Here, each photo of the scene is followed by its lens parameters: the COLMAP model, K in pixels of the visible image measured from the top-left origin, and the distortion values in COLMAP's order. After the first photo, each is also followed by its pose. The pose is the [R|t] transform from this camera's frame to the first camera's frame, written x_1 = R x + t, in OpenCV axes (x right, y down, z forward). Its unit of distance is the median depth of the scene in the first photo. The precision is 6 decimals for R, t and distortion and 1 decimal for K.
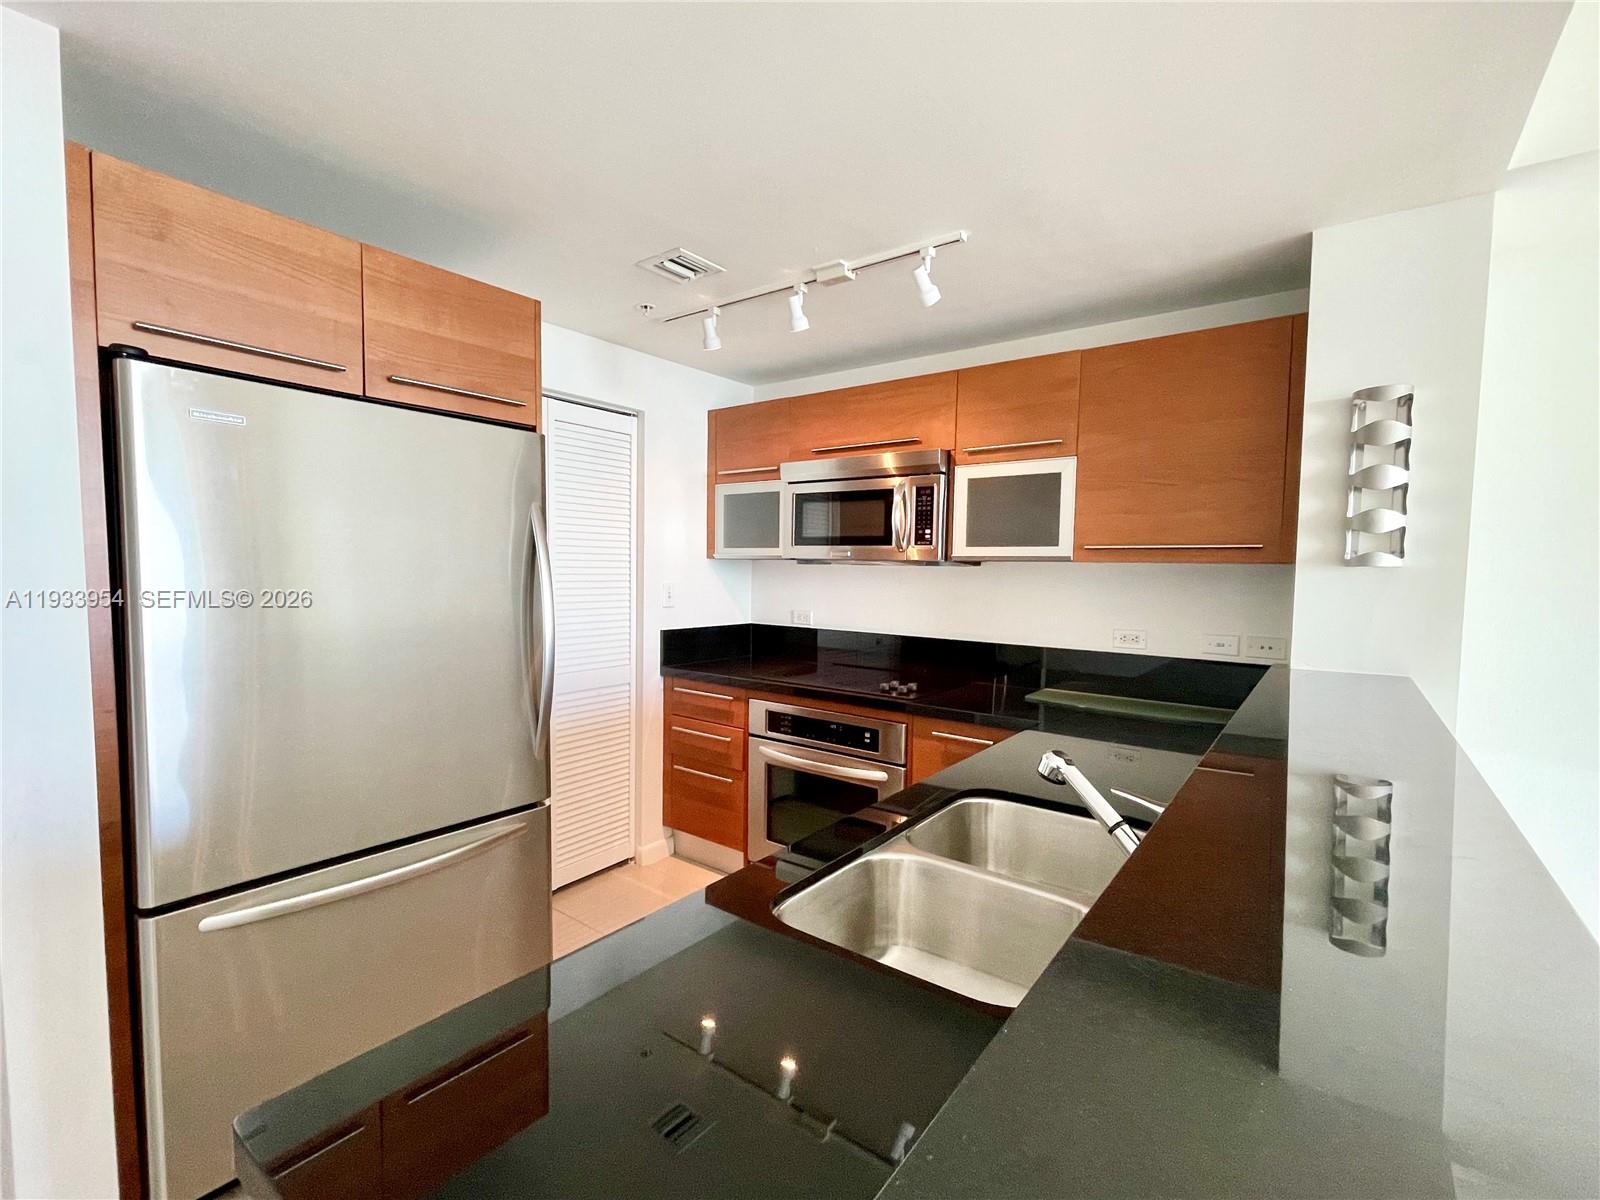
lens RADIAL K [[715.9, 0, 801.0], [0, 715.9, 616.0], [0, 0, 1]] dist [-0.000353, -0.000122]
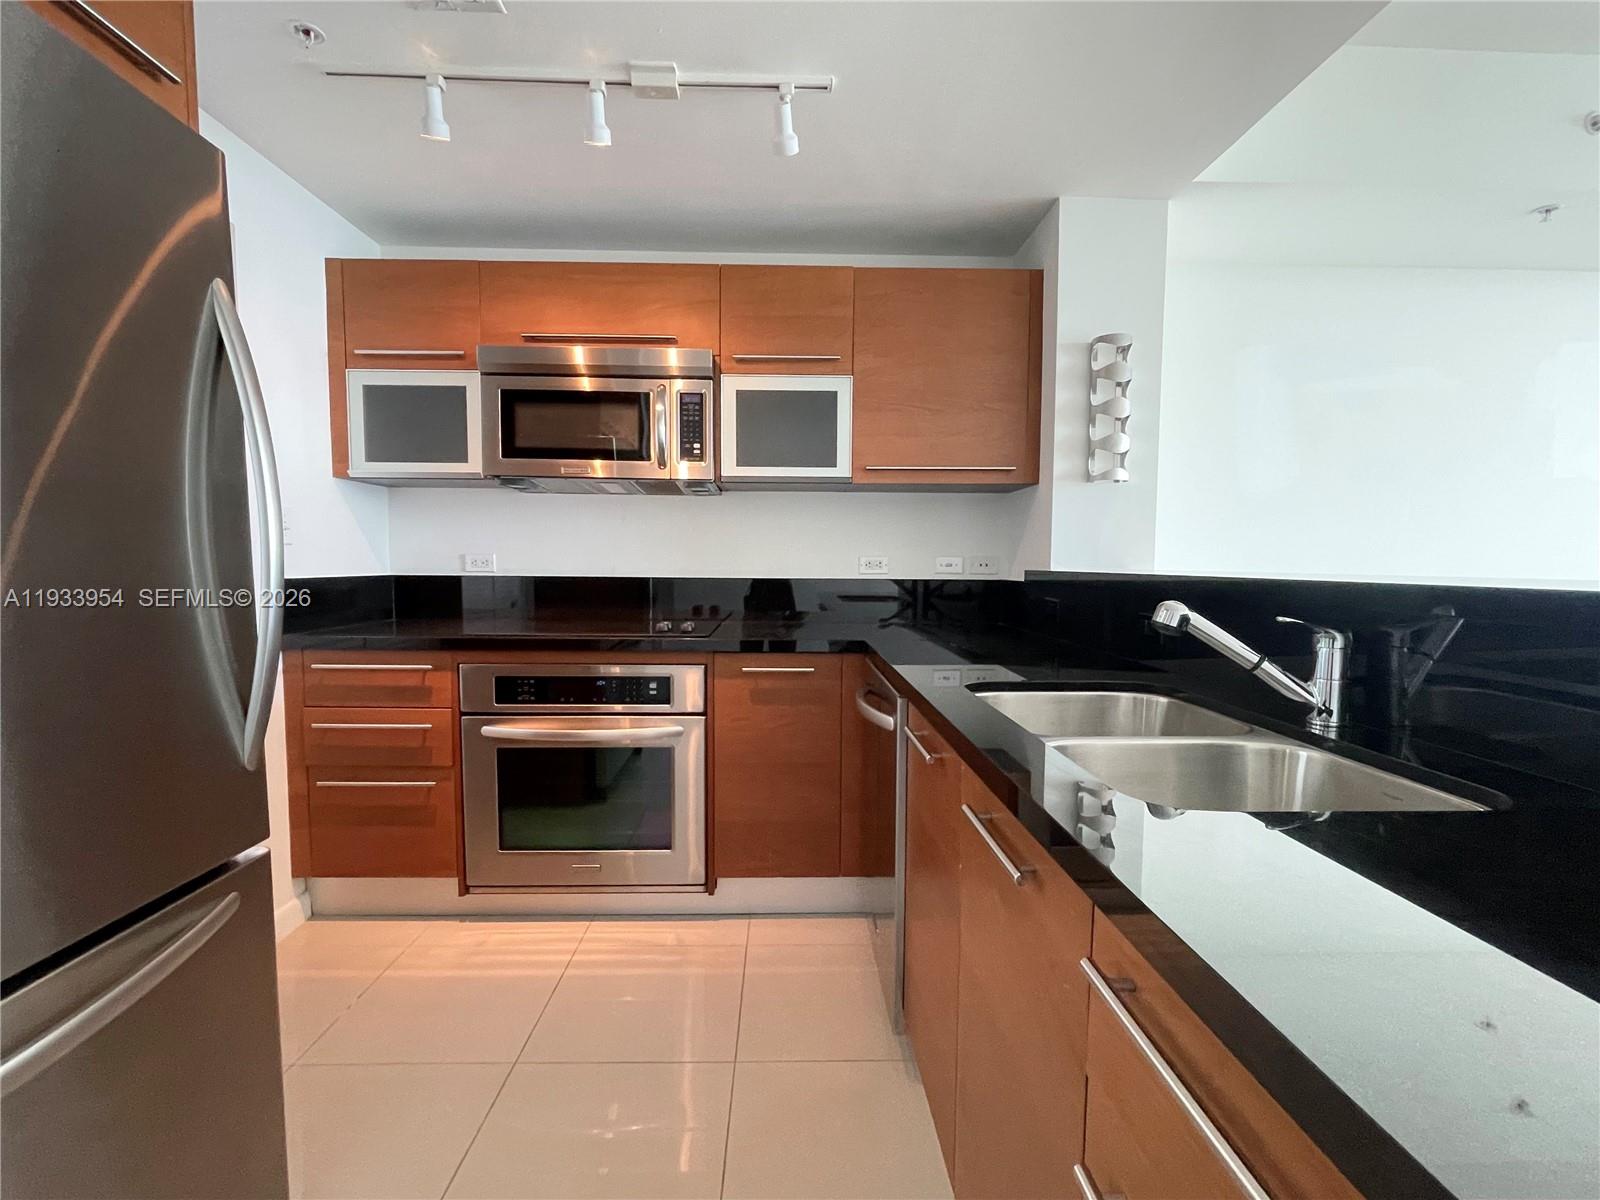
lens RADIAL K [[720.6, 0, 797.5], [0, 720.6, 614.3], [0, 0, 1]] dist [-0.001486, 0.000070]
pose [[0.782298, -0.056879, 0.620302, -0.284791], [0.048006, 0.998366, 0.031003, 0.065888], [-0.621052, 0.005525, 0.783750, 0.242304]]
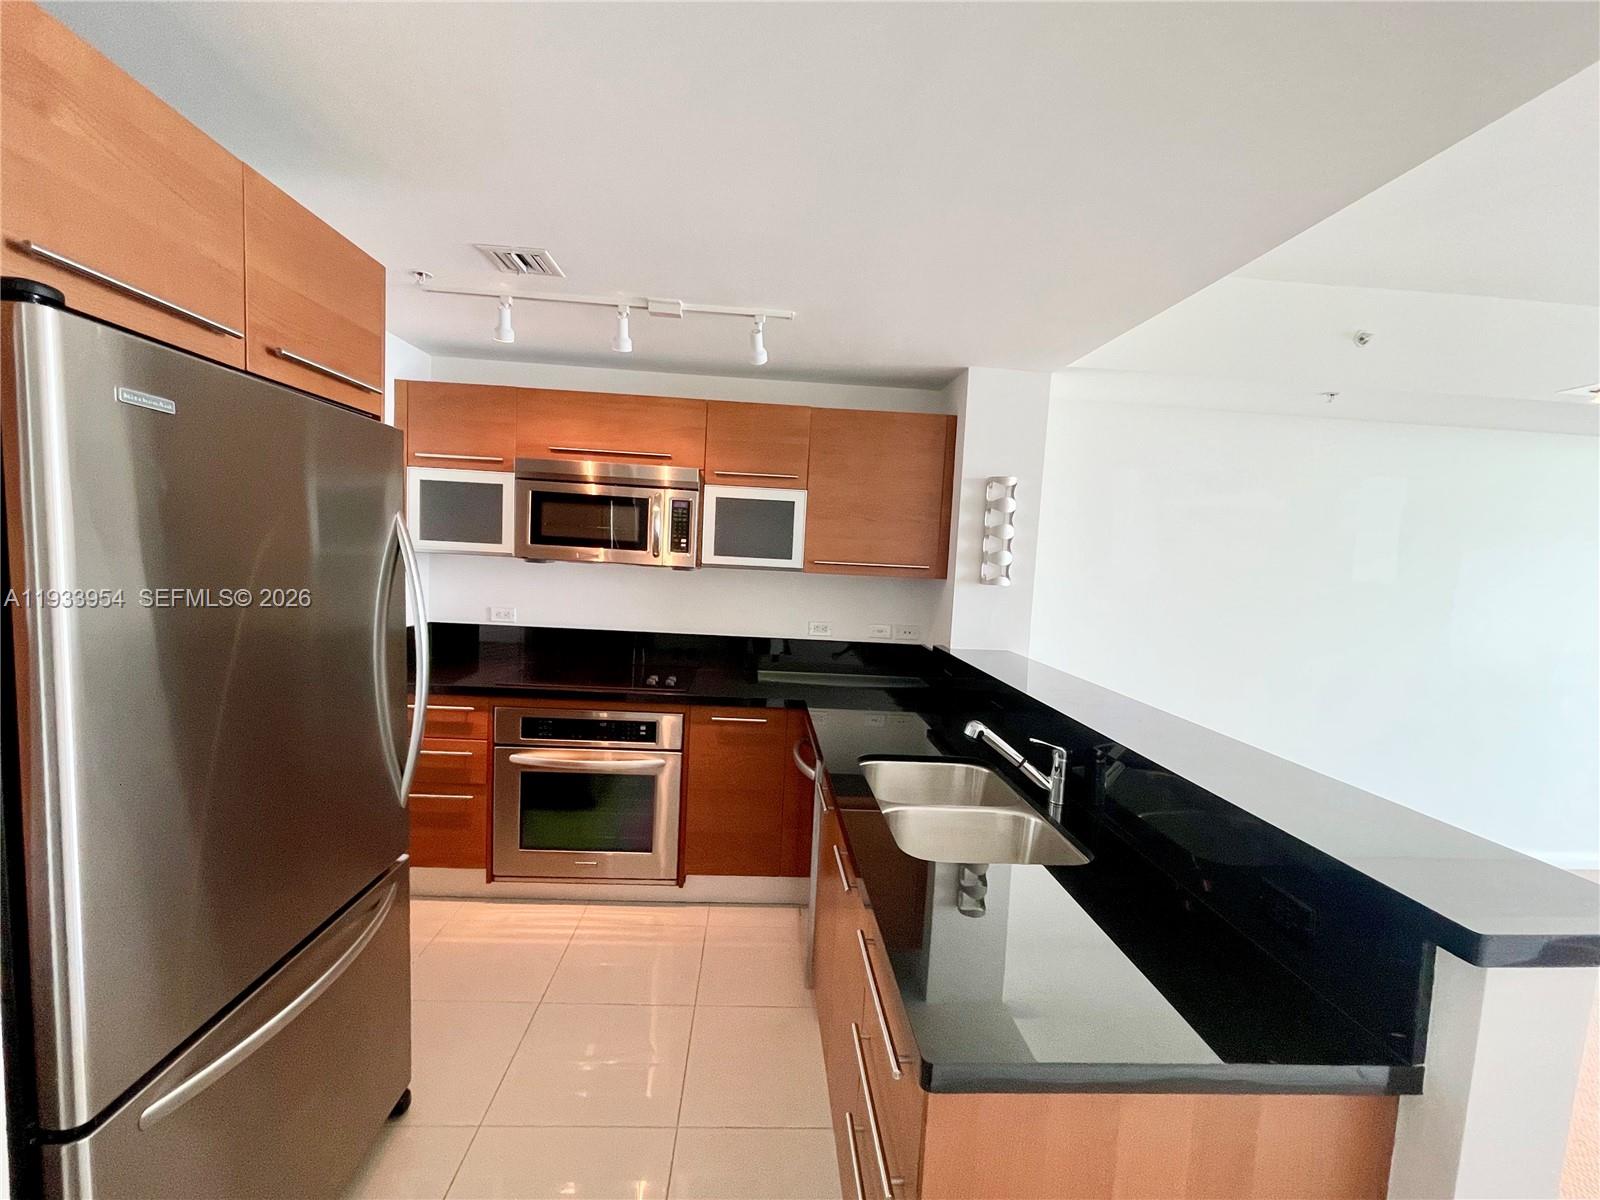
lens RADIAL K [[715.9, 0, 801.0], [0, 715.9, 616.0], [0, 0, 1]] dist [-0.000353, -0.000122]
pose [[0.758279, -0.033320, 0.651078, -0.422235], [0.003264, 0.998875, 0.047317, -0.053356], [-0.651922, -0.033755, 0.757534, 0.027130]]
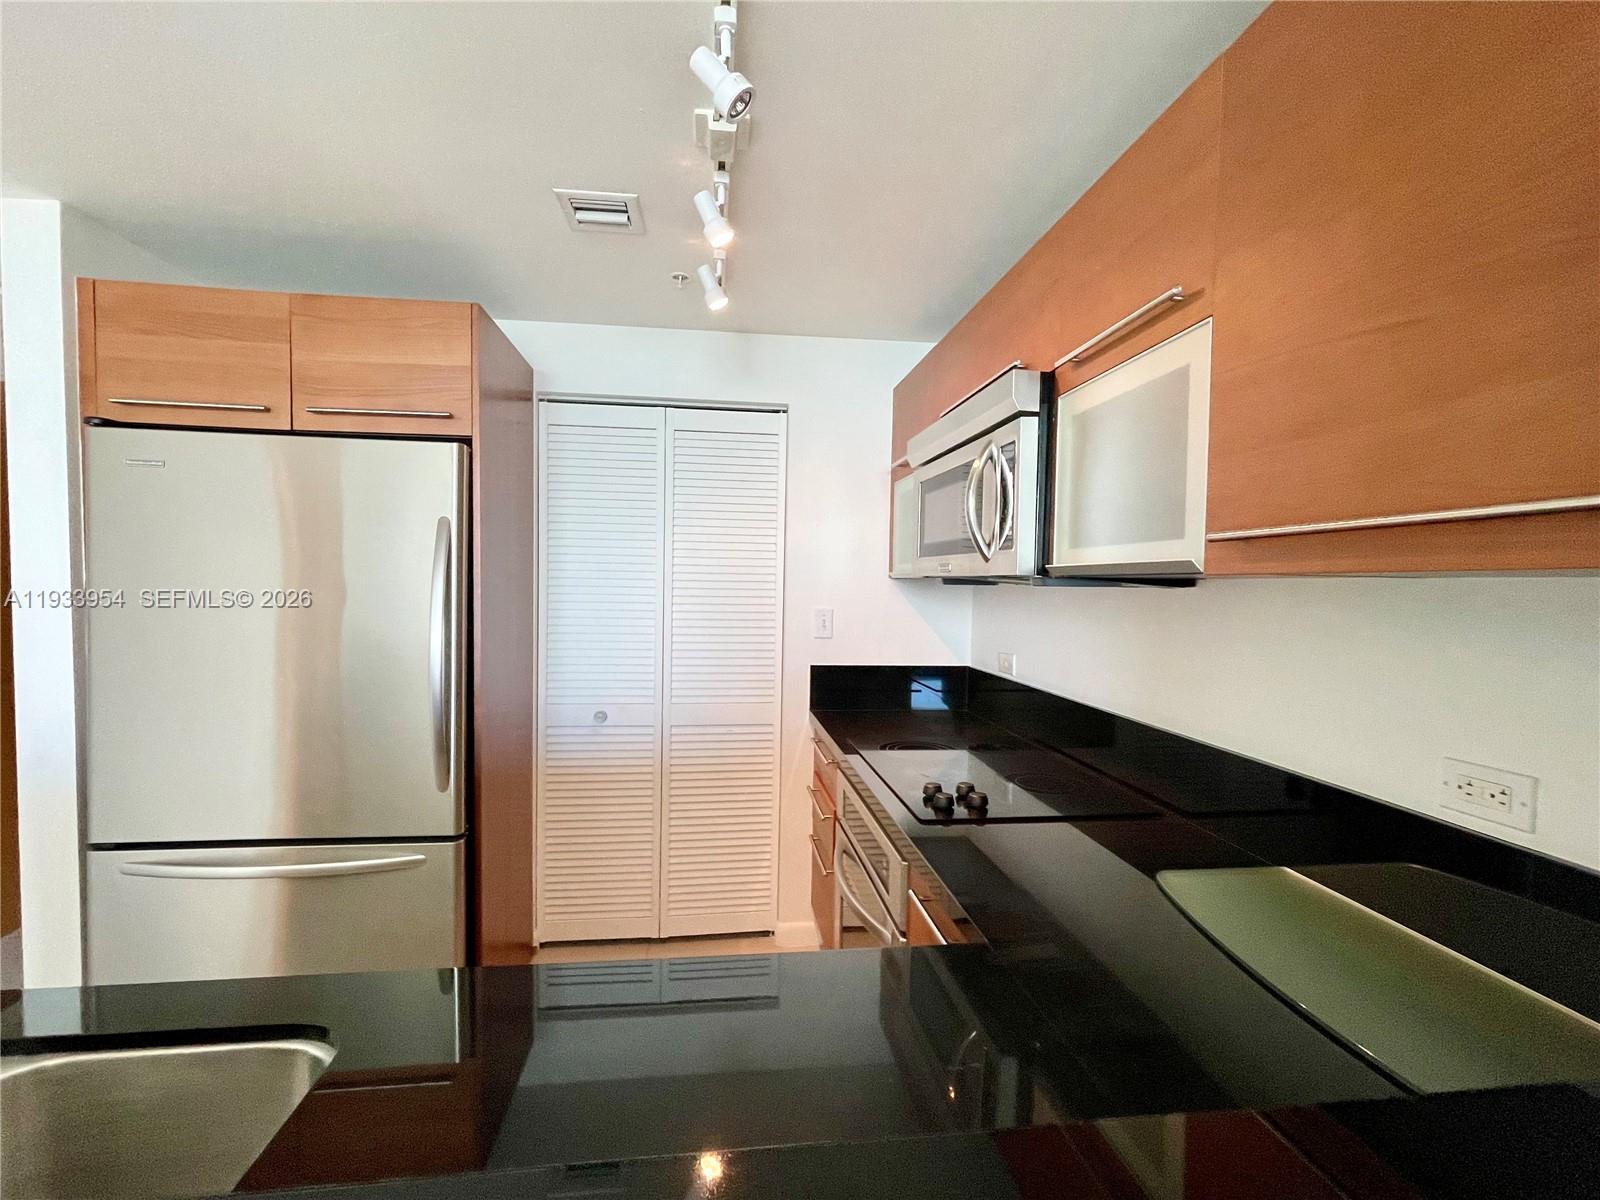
lens RADIAL K [[715.9, 0, 801.0], [0, 715.9, 616.0], [0, 0, 1]] dist [-0.000353, -0.000122]
pose [[0.700533, 0.029493, -0.713010, 0.468958], [-0.055329, 0.998383, -0.013064, -0.031297], [0.711472, 0.048602, 0.701032, 0.506038]]
